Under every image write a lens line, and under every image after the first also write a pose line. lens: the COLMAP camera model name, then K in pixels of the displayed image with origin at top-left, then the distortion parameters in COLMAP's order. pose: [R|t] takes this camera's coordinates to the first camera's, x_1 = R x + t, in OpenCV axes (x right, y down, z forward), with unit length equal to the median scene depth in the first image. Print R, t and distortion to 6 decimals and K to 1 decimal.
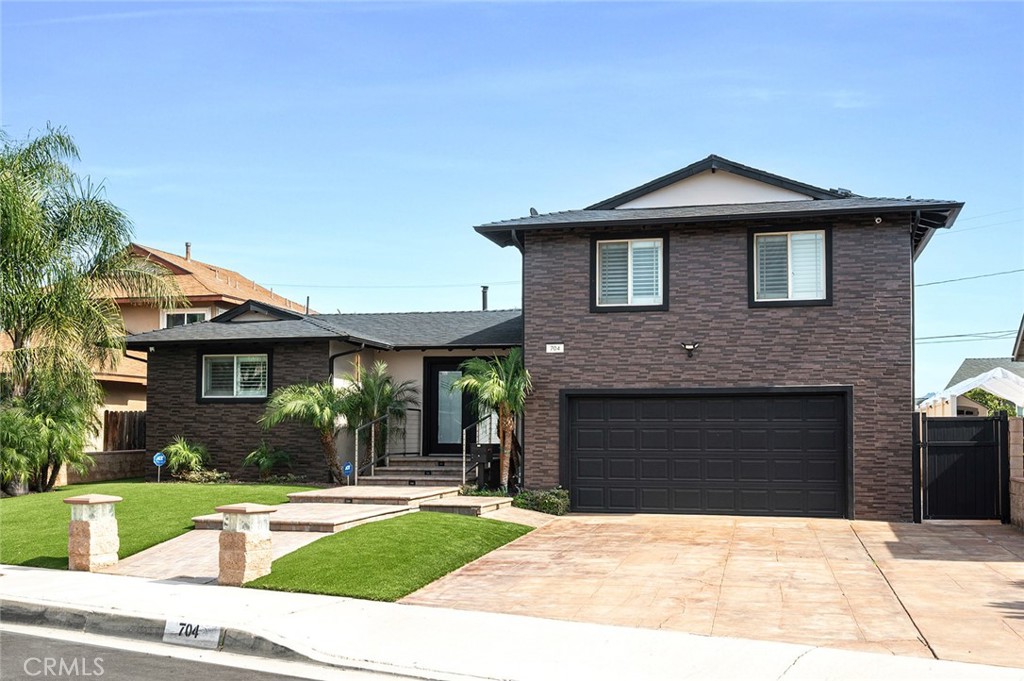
lens RADIAL K [[1178.3, 0, 512.0], [0, 1178.3, 340.5], [0, 0, 1]] dist [-0.000317, -0.000323]
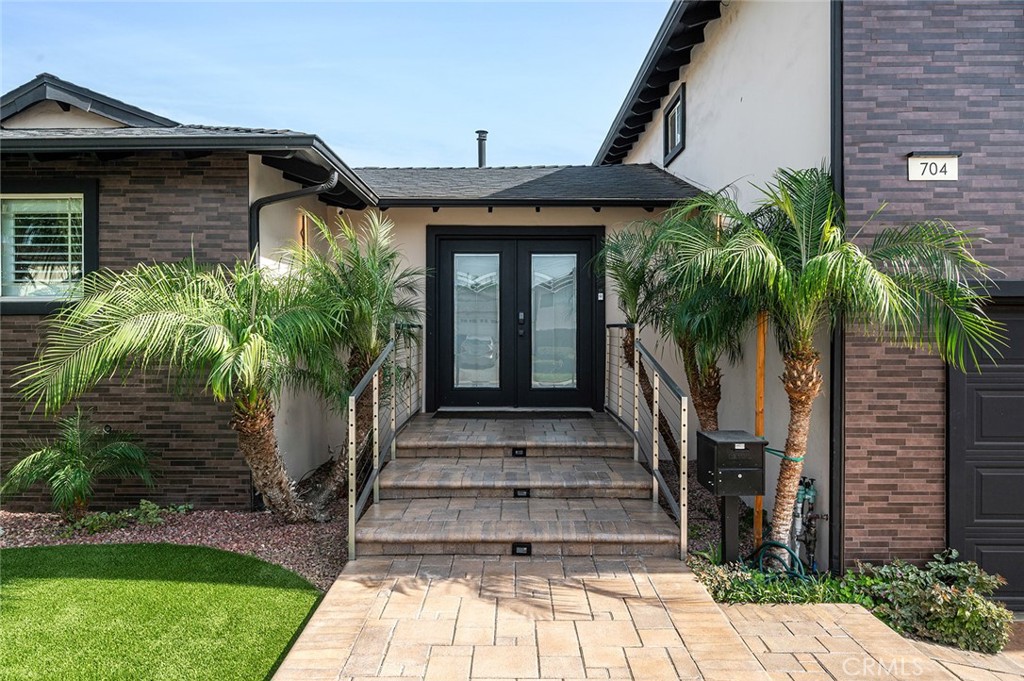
lens RADIAL K [[718.9, 0, 509.5], [0, 718.9, 313.4], [0, 0, 1]] dist [-0.005525, -0.001310]
pose [[0.969630, -0.001366, 0.244574, -0.133103], [-0.015459, 0.997643, 0.066858, 0.035443], [-0.244089, -0.068608, 0.967323, 0.761720]]
